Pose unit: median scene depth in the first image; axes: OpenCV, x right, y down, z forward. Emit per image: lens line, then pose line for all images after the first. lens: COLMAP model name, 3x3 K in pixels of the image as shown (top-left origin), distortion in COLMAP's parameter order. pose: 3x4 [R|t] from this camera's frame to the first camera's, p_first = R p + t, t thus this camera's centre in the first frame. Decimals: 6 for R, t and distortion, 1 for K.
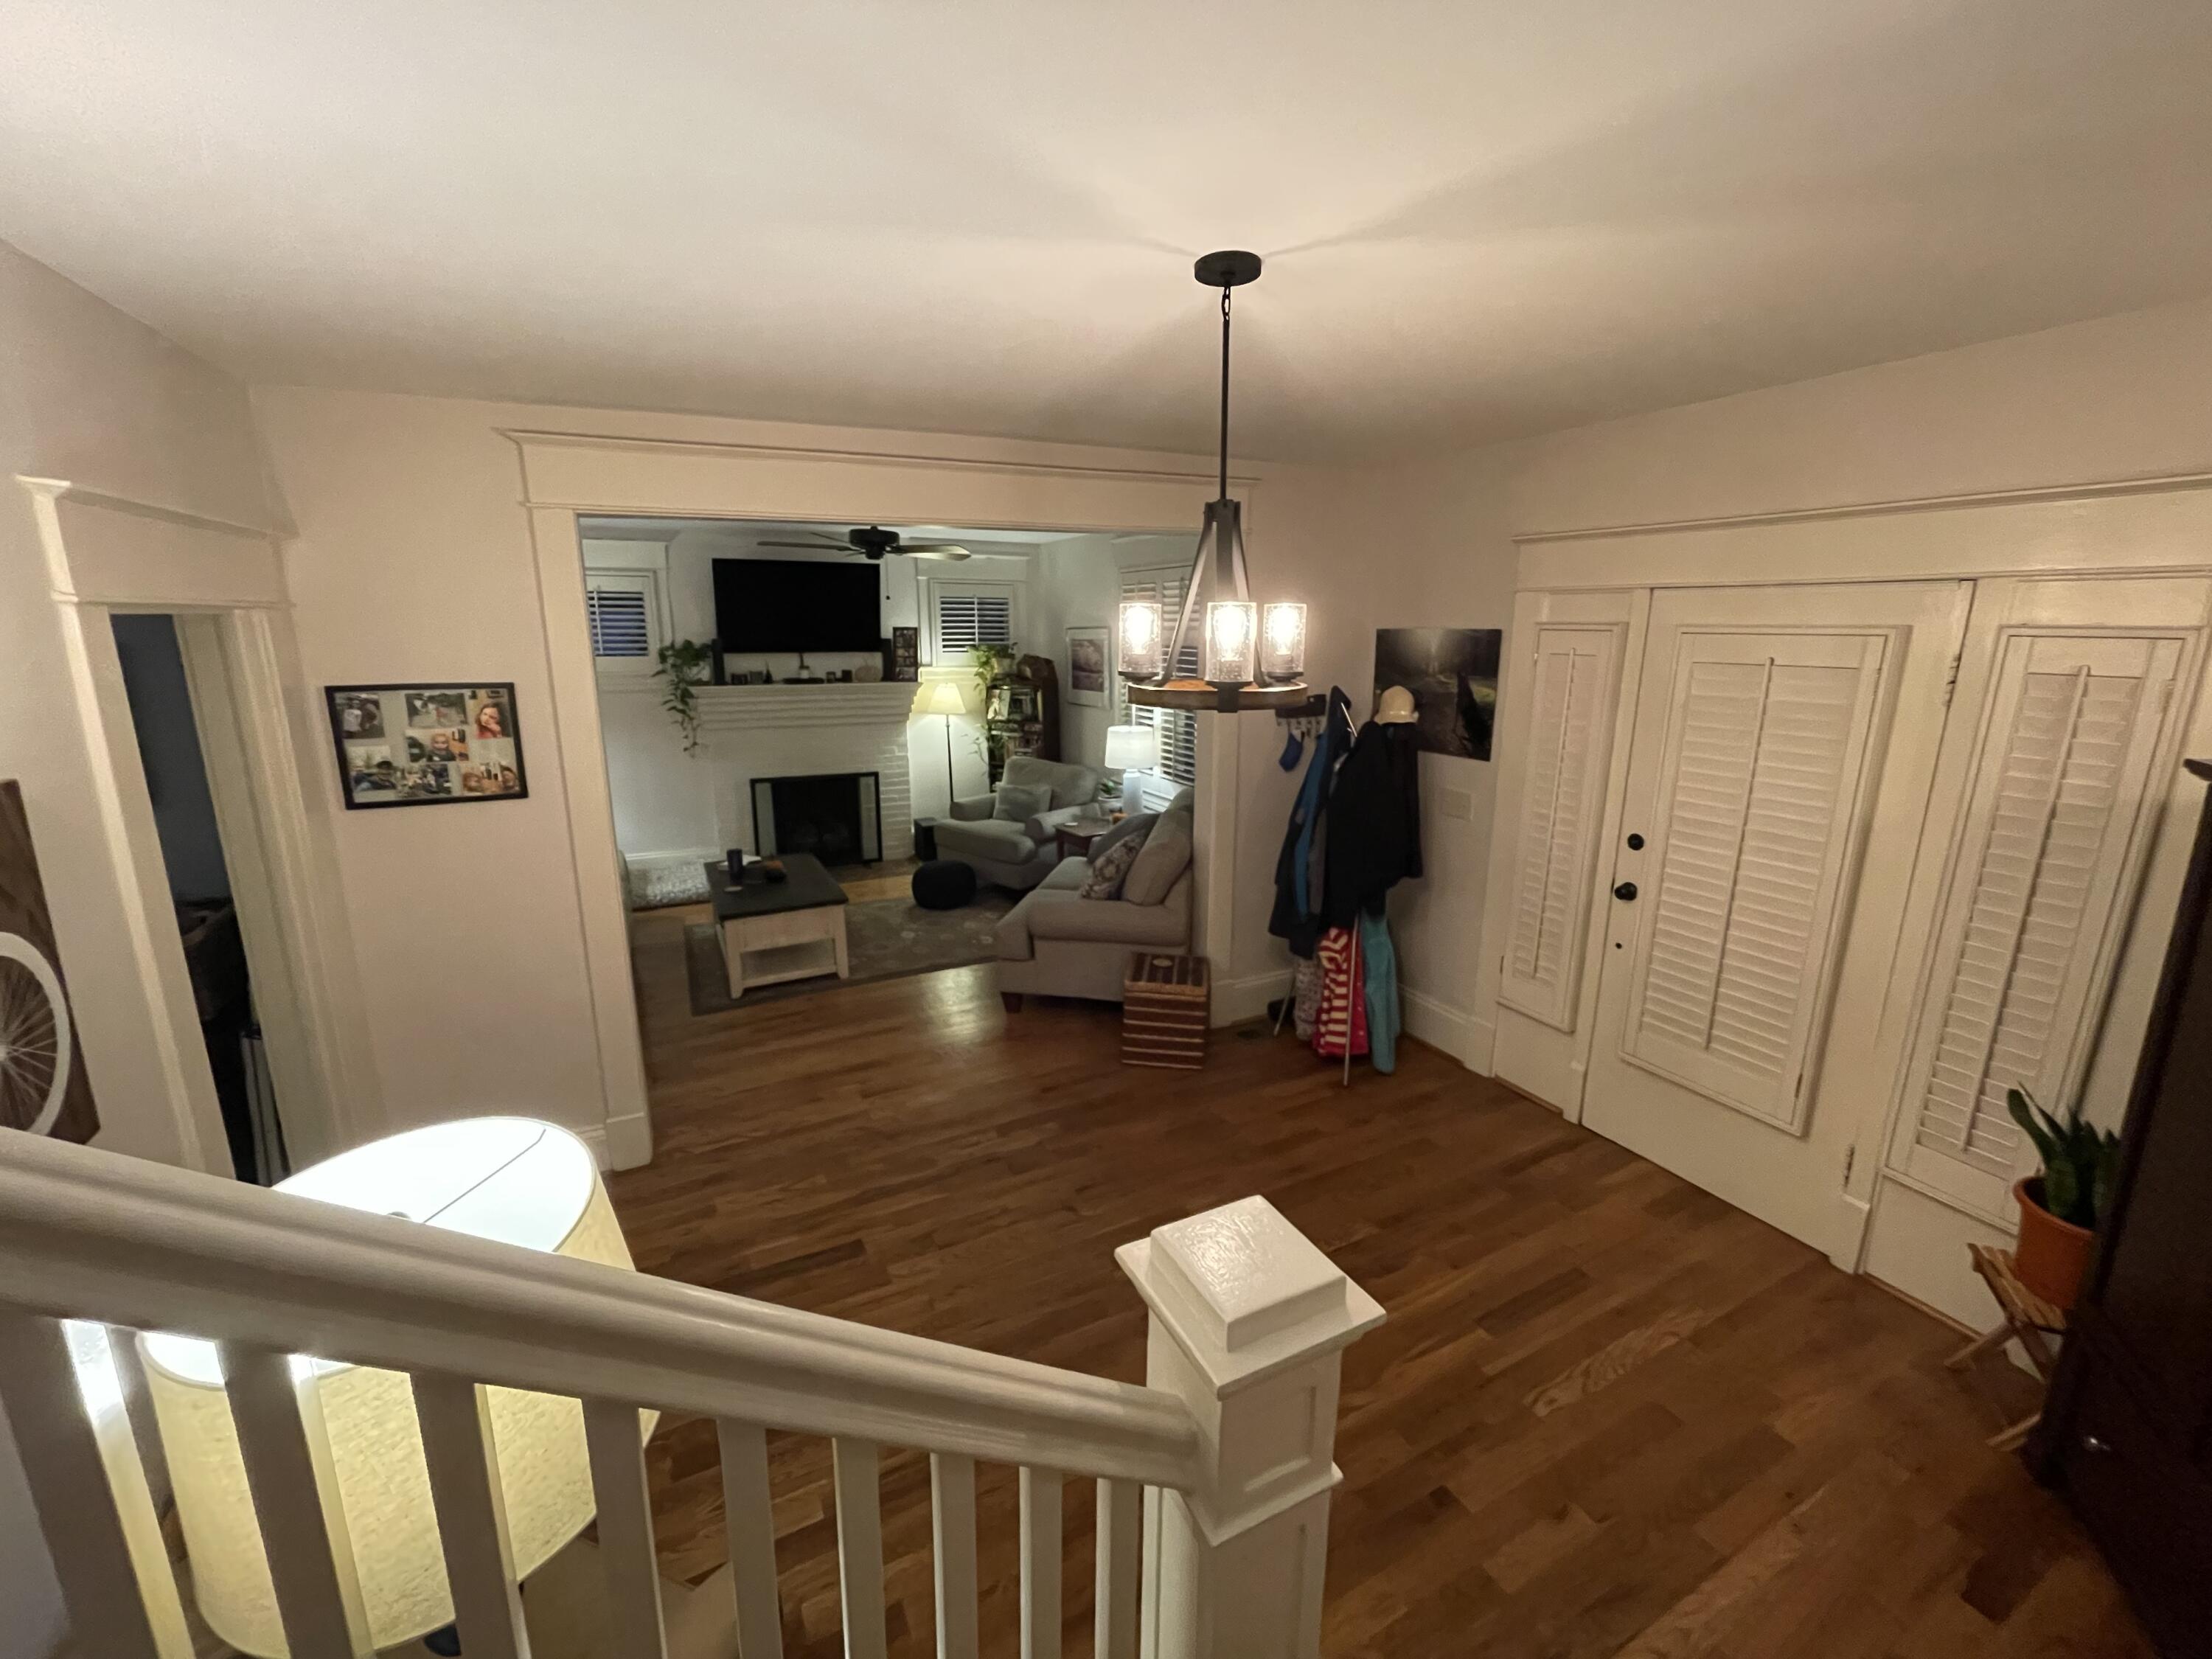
lens RADIAL K [[895.4, 0, 1104.8], [0, 895.4, 833.1], [0, 0, 1]] dist [-0.000522, 0.000953]
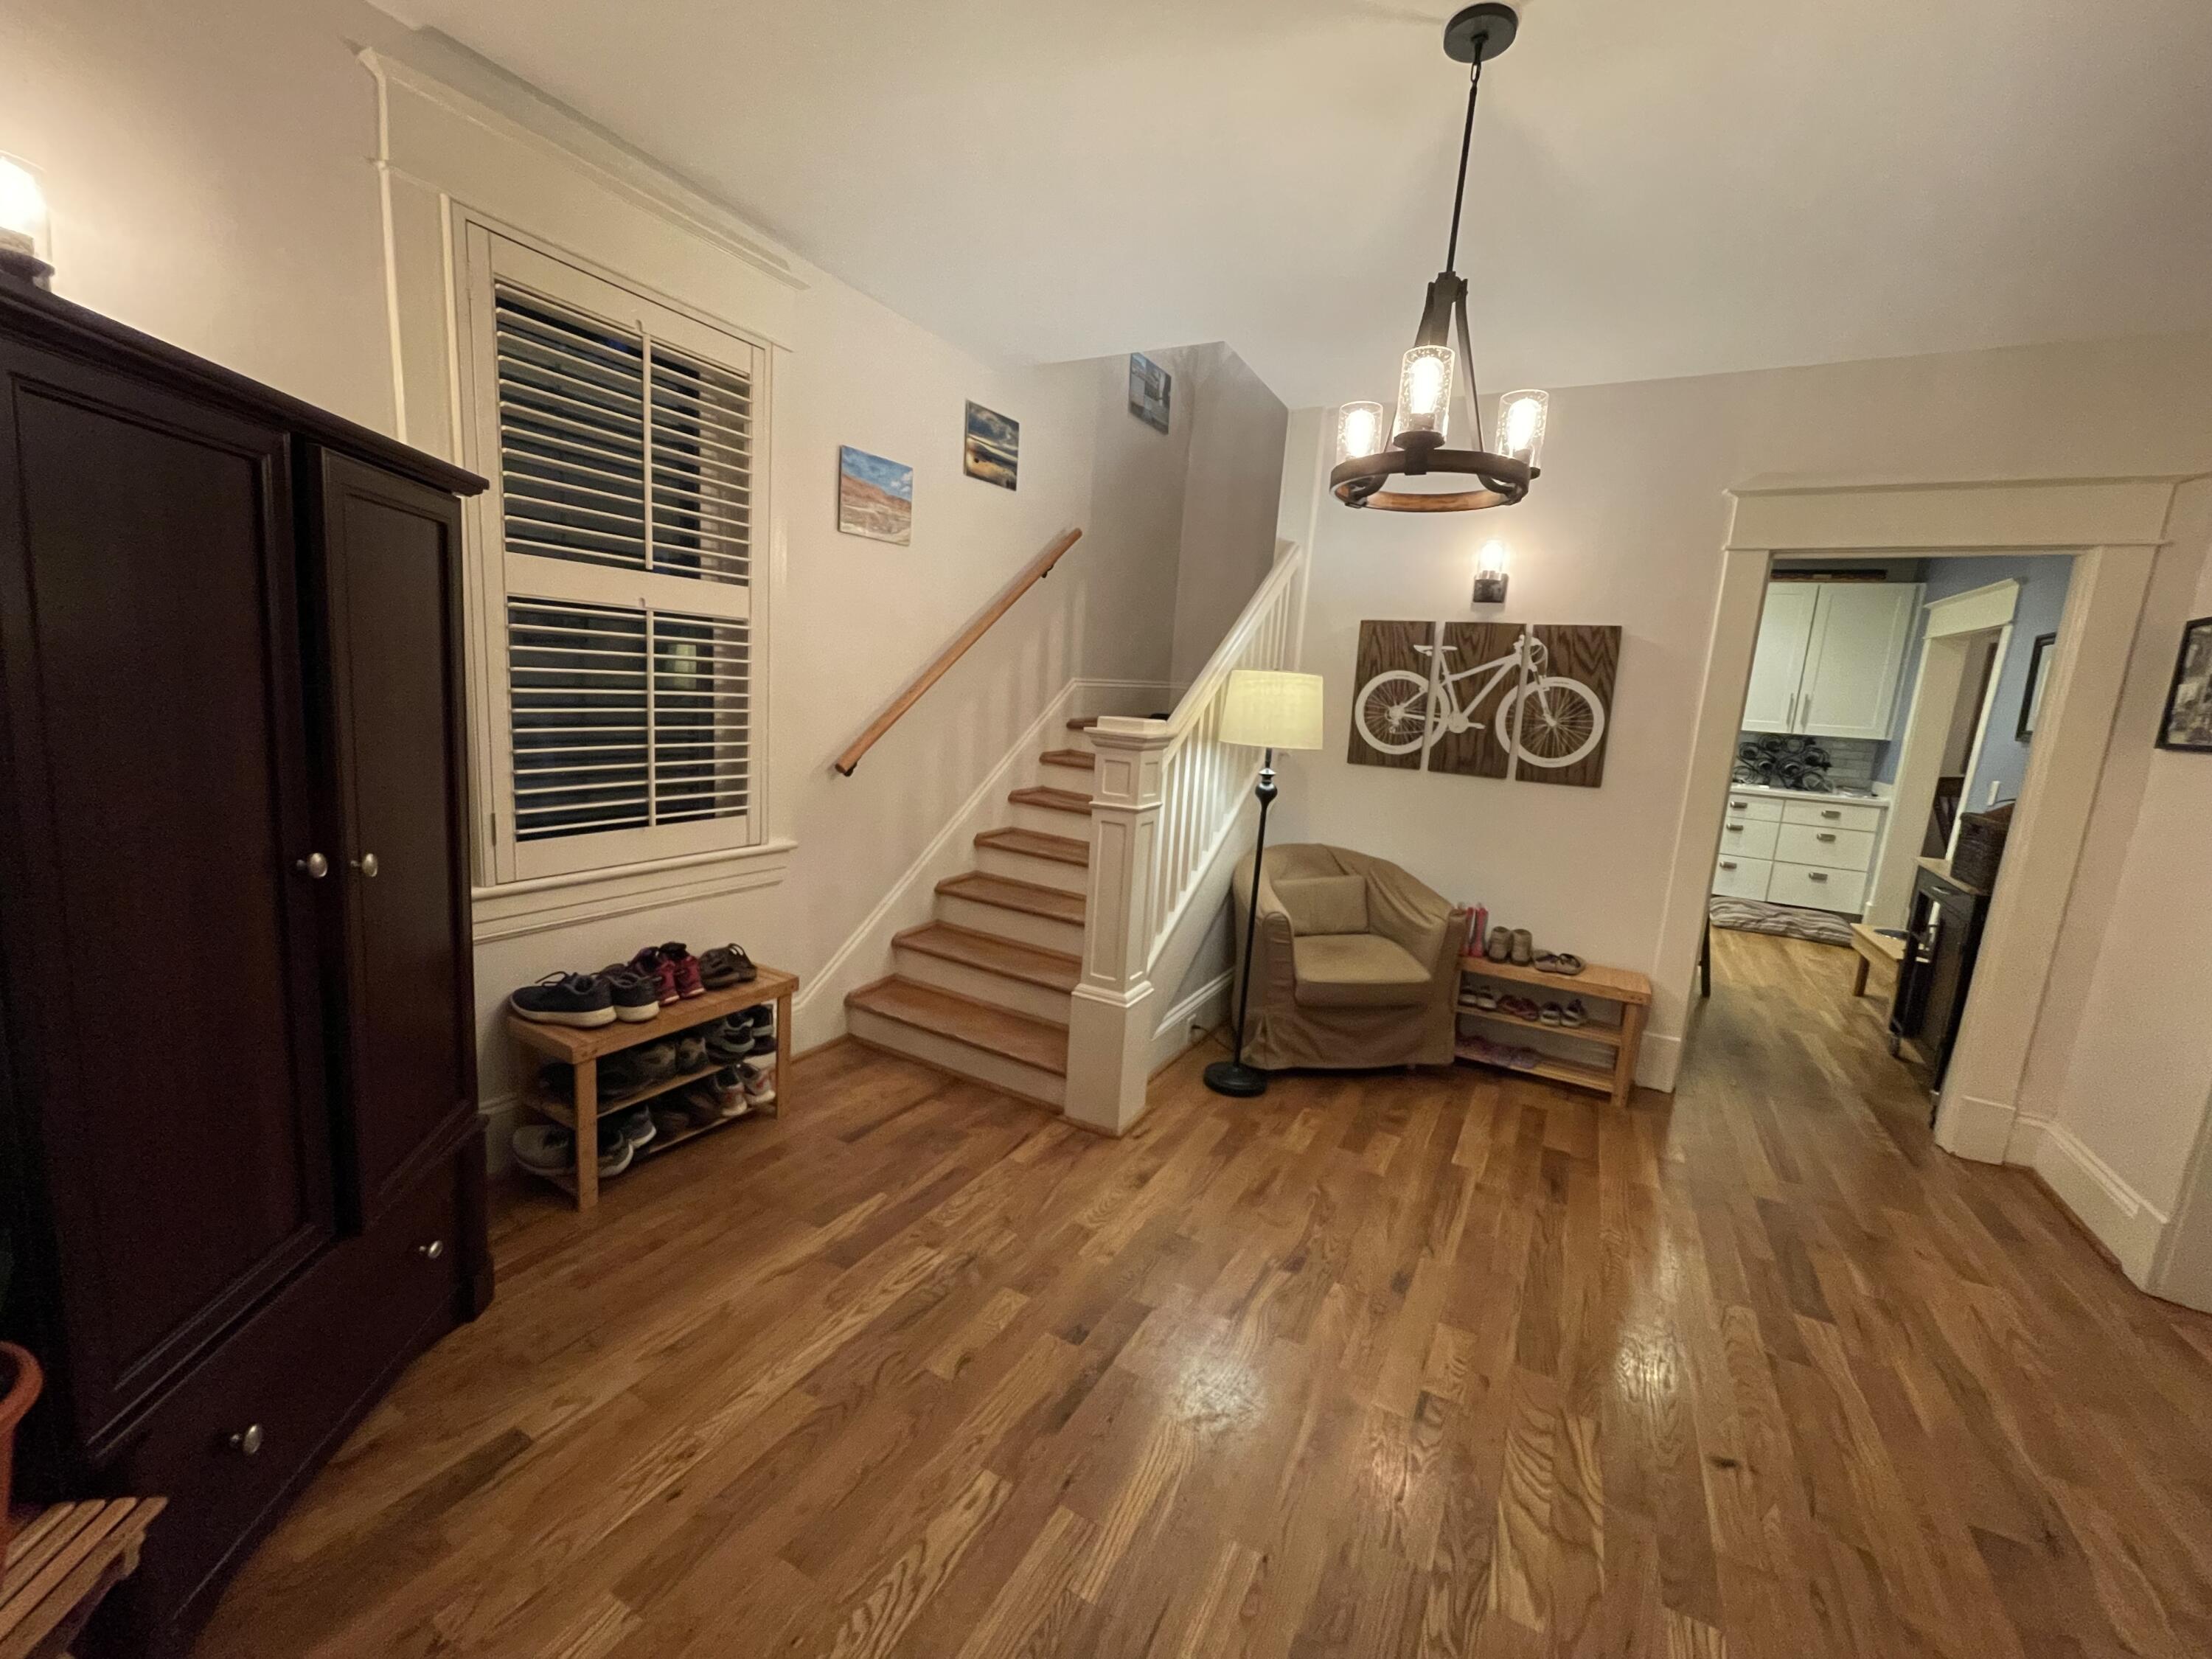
lens RADIAL K [[895.4, 0, 1104.8], [0, 895.4, 833.1], [0, 0, 1]] dist [-0.000522, 0.000953]
pose [[-0.828705, 0.030389, -0.558860, 0.725706], [-0.197017, 0.918775, 0.342107, -0.055076], [0.523863, 0.393611, -0.755406, 1.276600]]
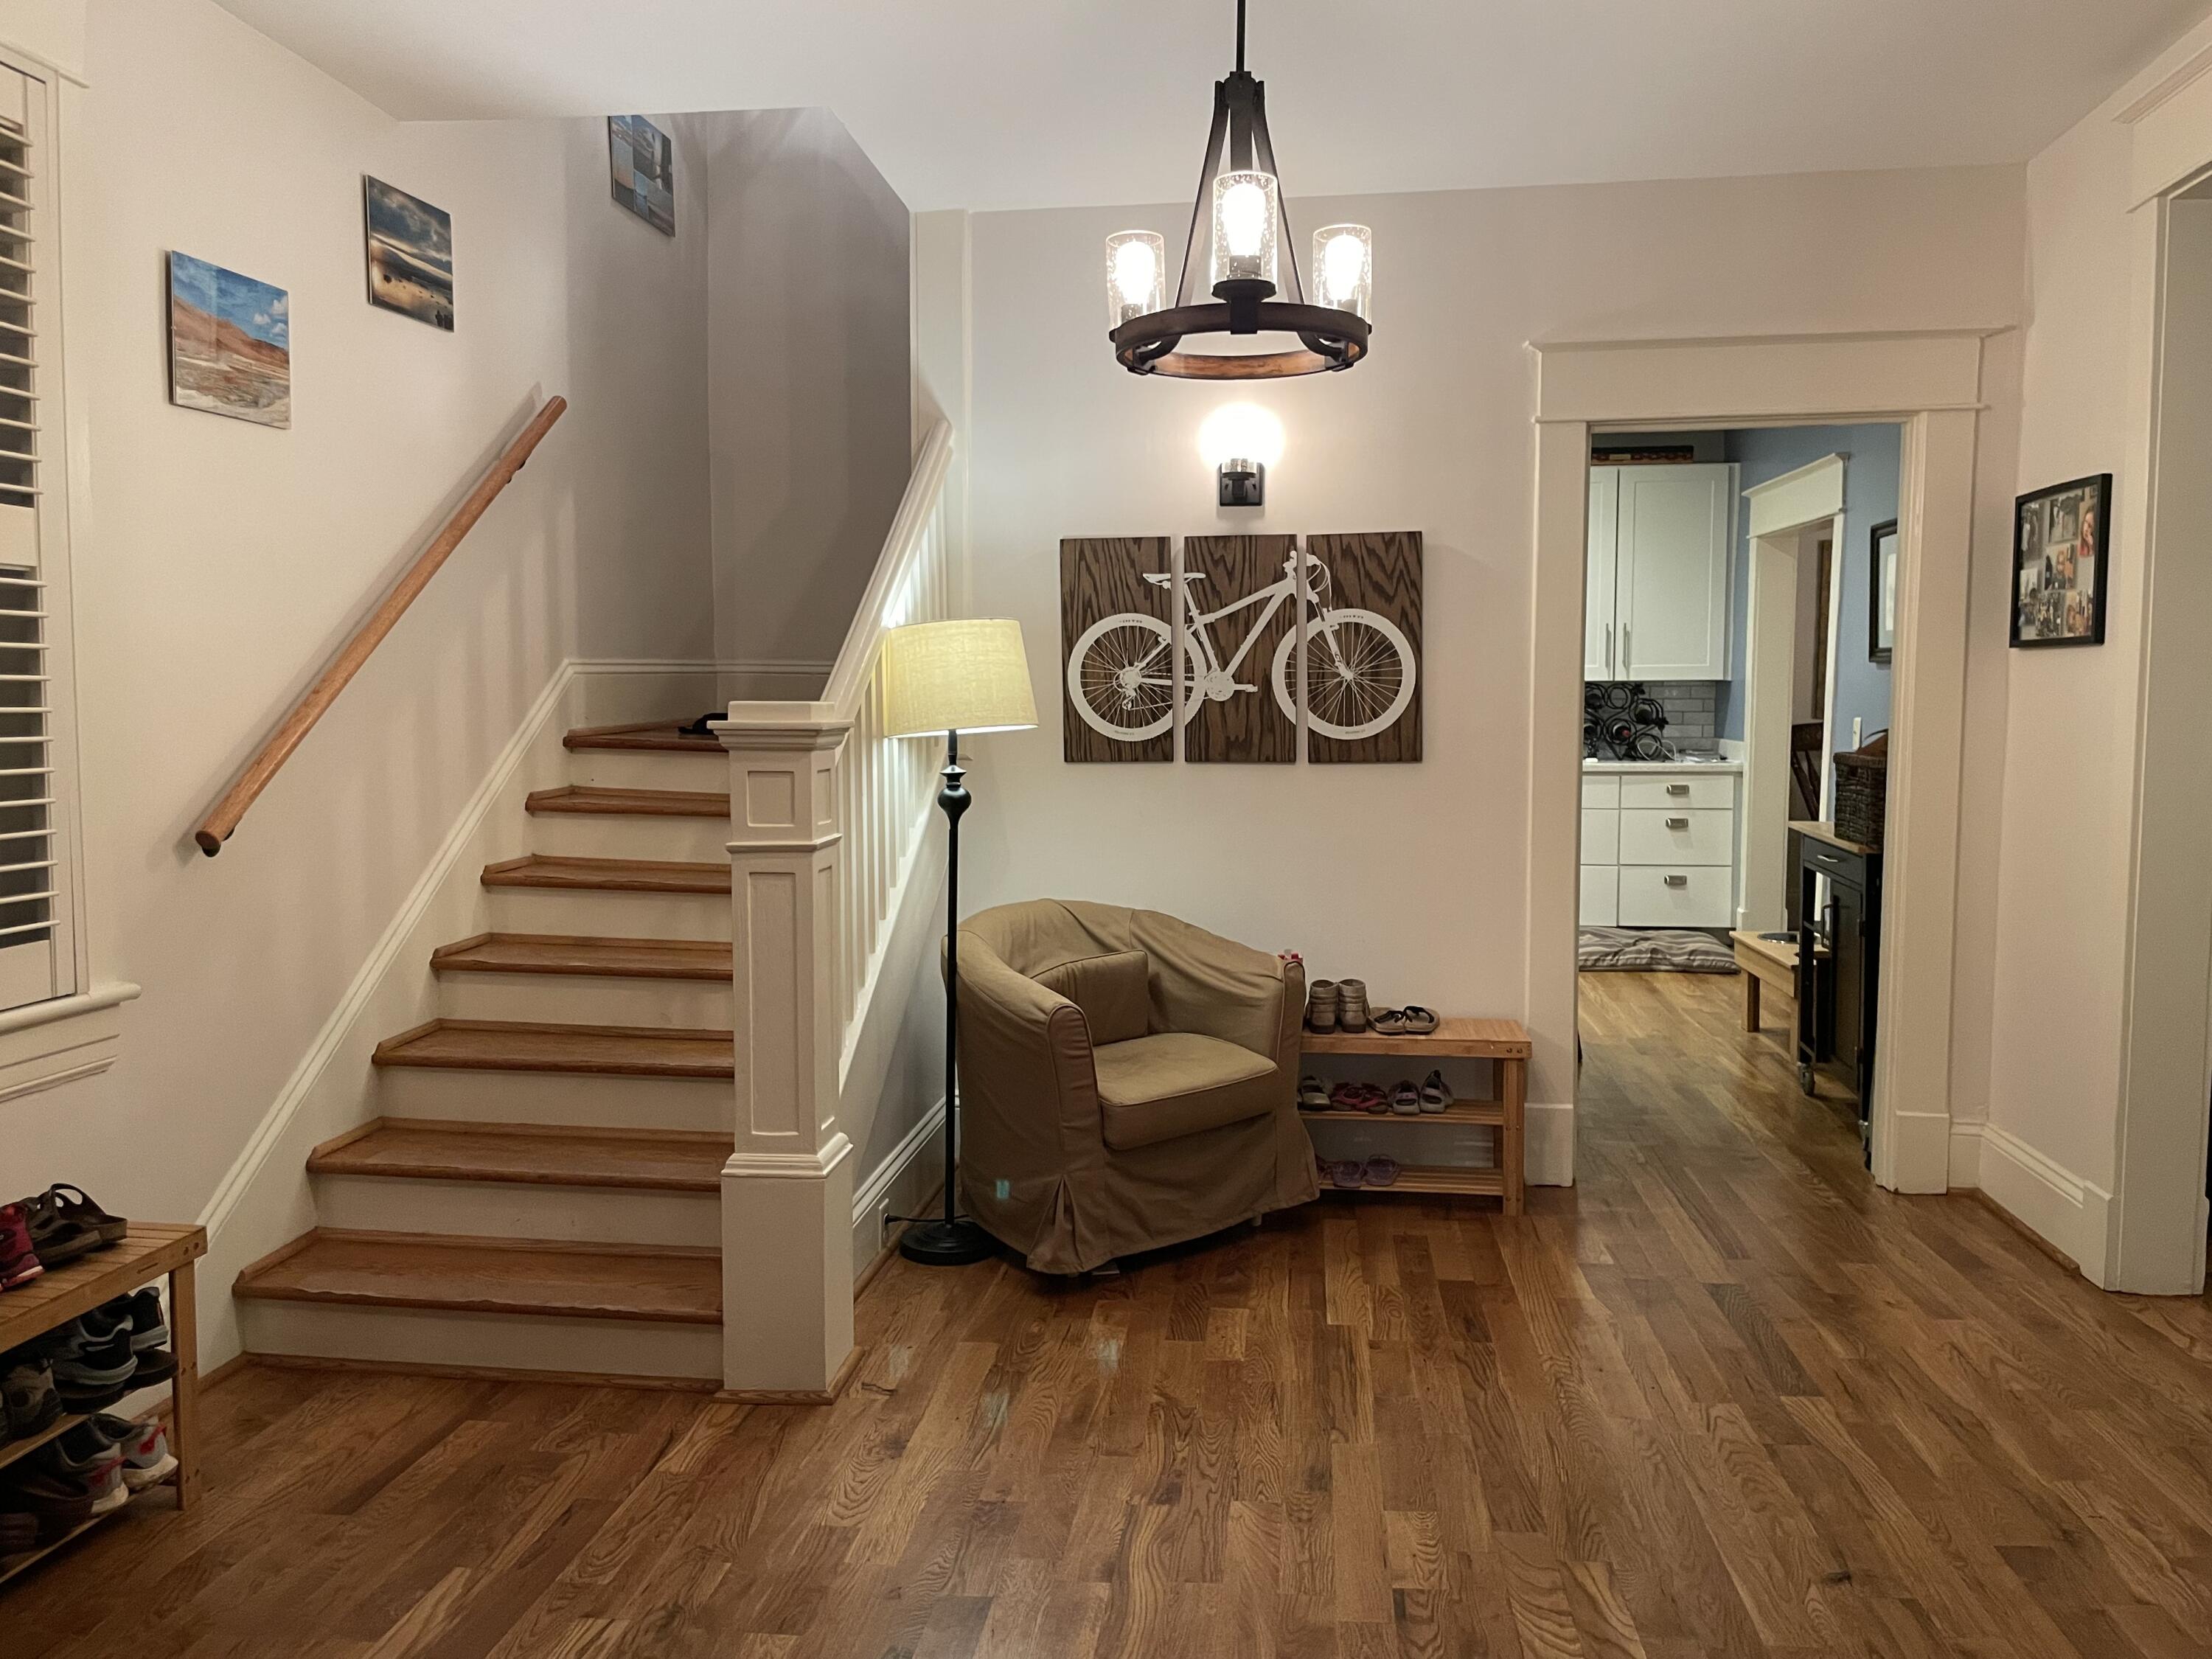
lens RADIAL K [[1682.9, 0, 1106.0], [0, 1682.9, 829.5], [0, 0, 1]] dist [0.079709, -0.094526]
pose [[-0.564091, 0.059301, -0.823580, 1.001376], [-0.189003, 0.961664, 0.198696, -0.023350], [0.803790, 0.267741, -0.531258, 1.312748]]
